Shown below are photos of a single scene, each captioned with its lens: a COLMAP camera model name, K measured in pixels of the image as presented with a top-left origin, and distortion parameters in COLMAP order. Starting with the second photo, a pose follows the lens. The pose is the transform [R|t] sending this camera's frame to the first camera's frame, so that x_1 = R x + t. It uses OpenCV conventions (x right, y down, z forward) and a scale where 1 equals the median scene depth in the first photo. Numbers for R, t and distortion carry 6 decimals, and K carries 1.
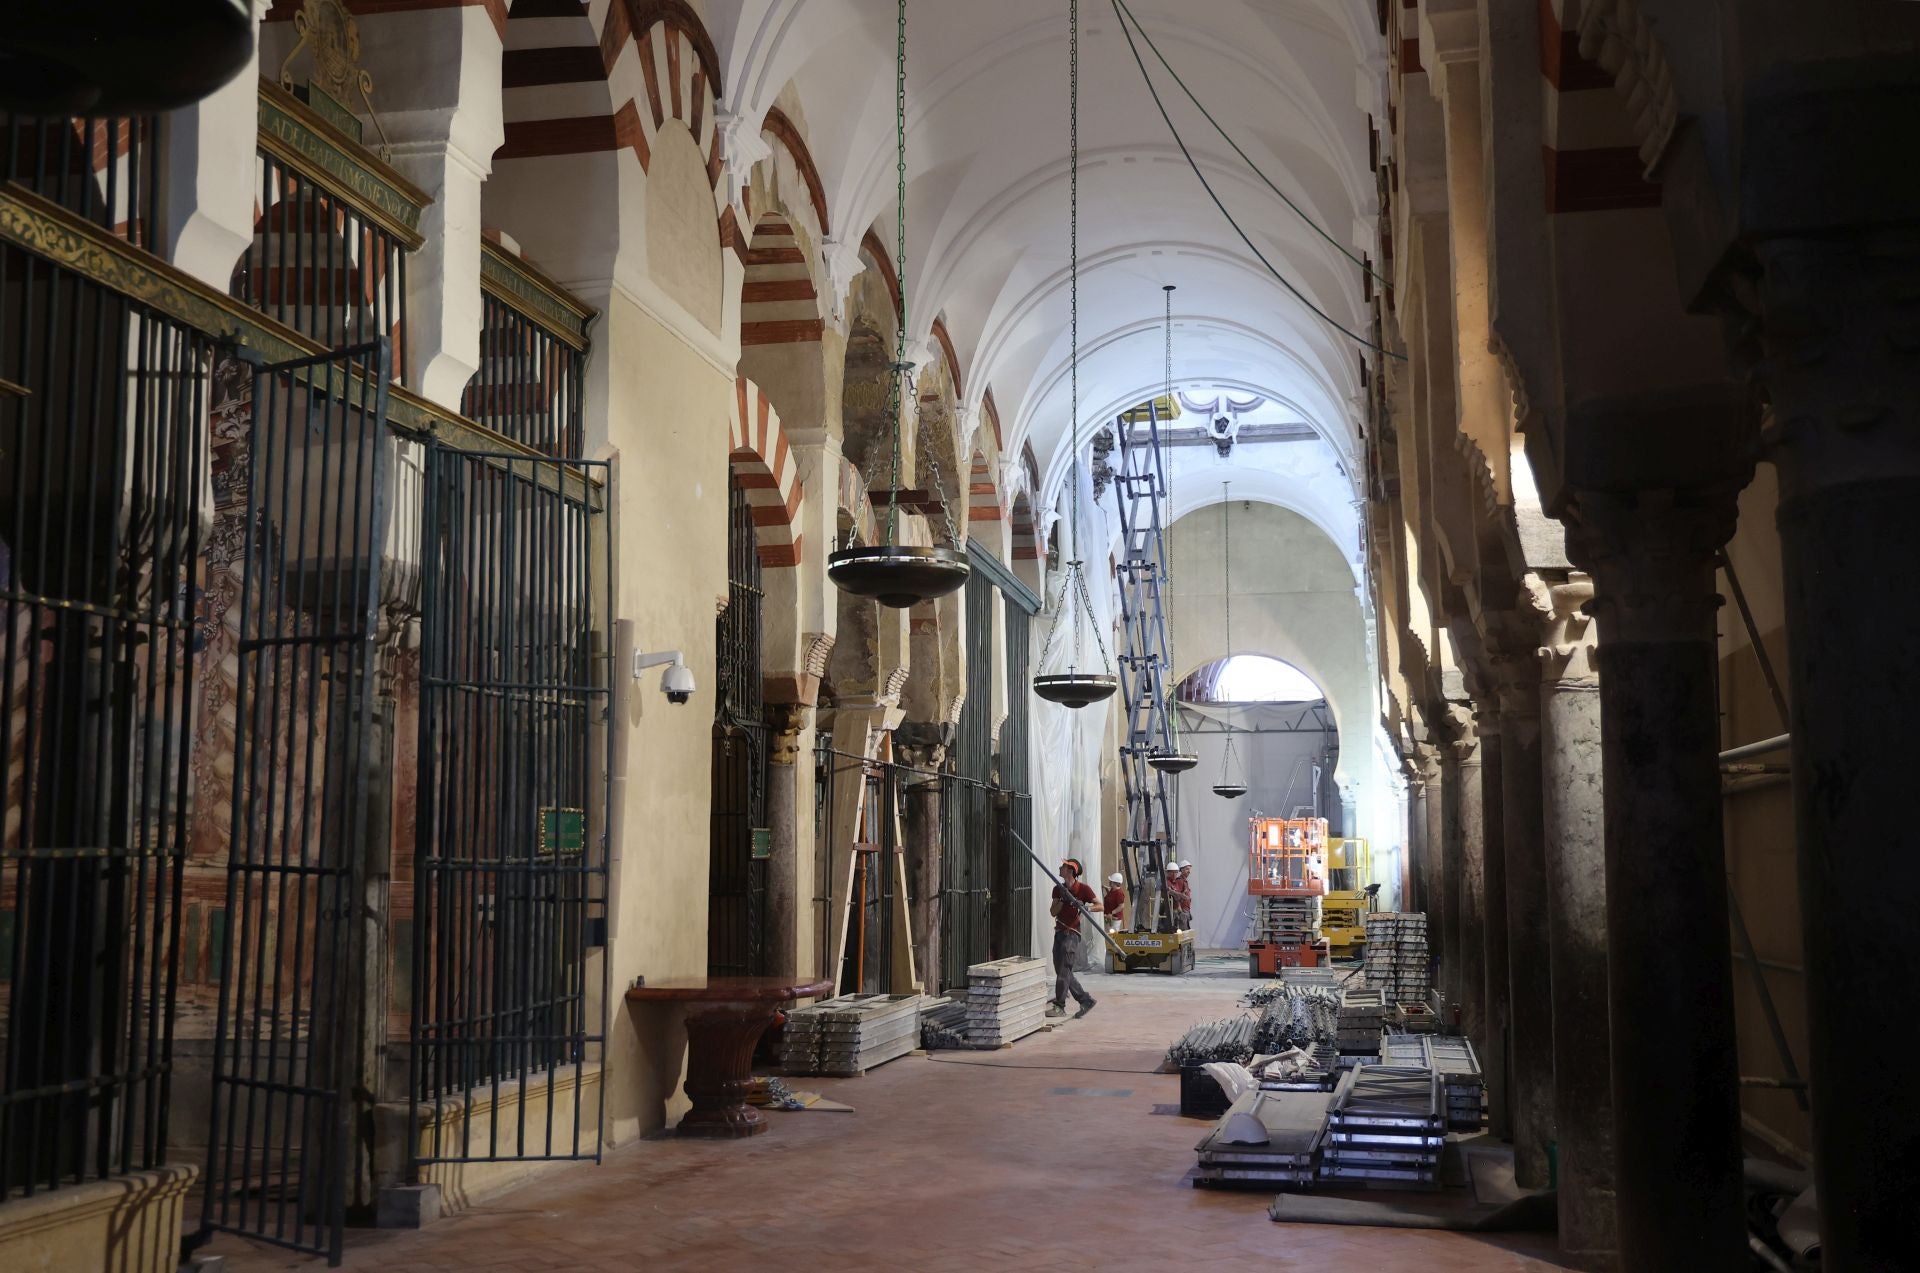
lens RADIAL K [[2047.5, 0, 960.0], [0, 2047.5, 636.5], [0, 0, 1]] dist [0.105841, 0.001045]
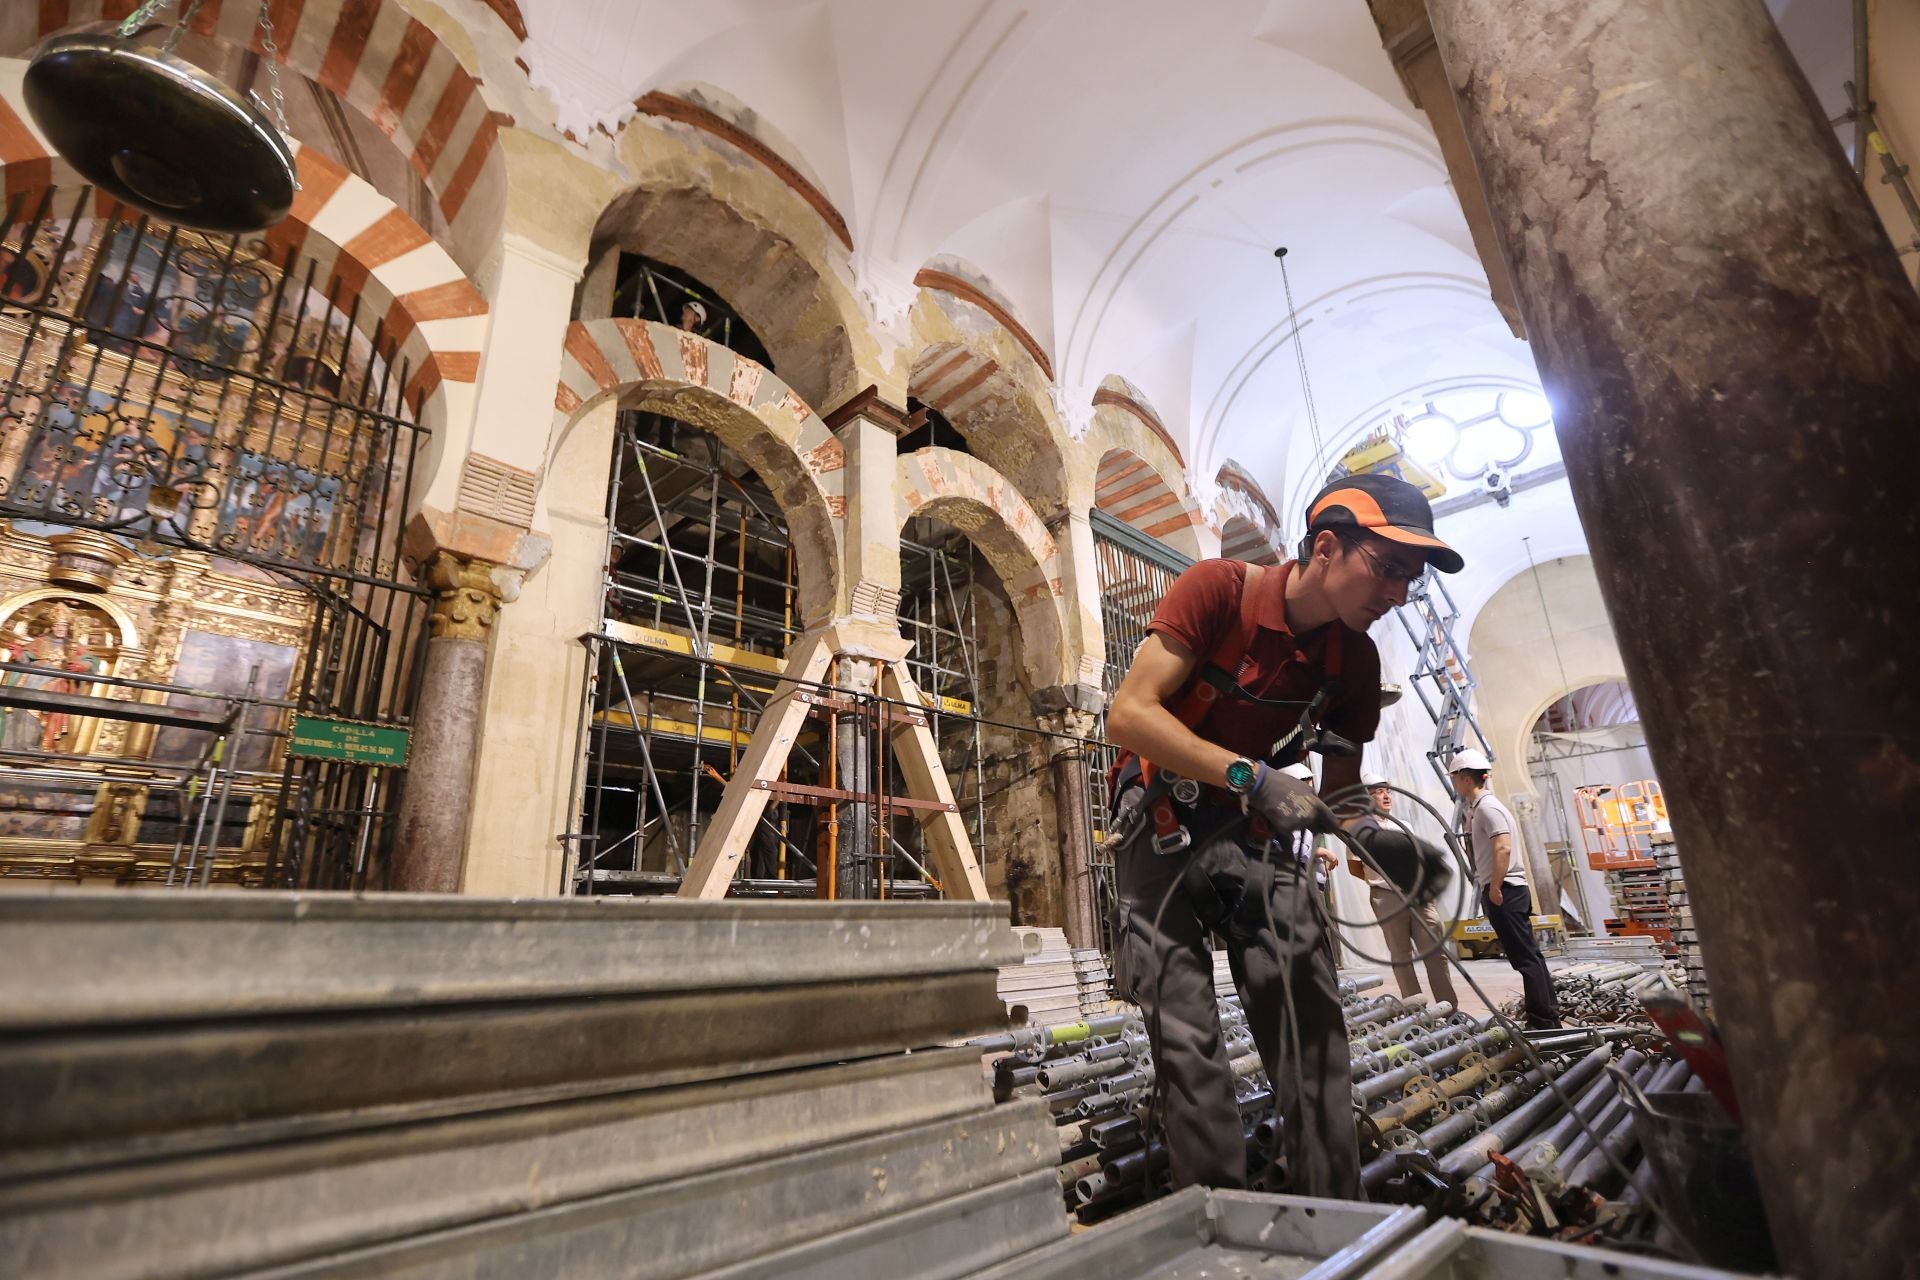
lens RADIAL K [[873.6, 0, 949.0], [0, 873.6, 636.6], [0, 0, 1]] dist [-0.053135, 0.019188]
pose [[0.823155, -0.212753, -0.526453, 0.143281], [0.096184, 0.965998, -0.239992, 0.098458], [0.559611, 0.146914, 0.815630, 0.557098]]
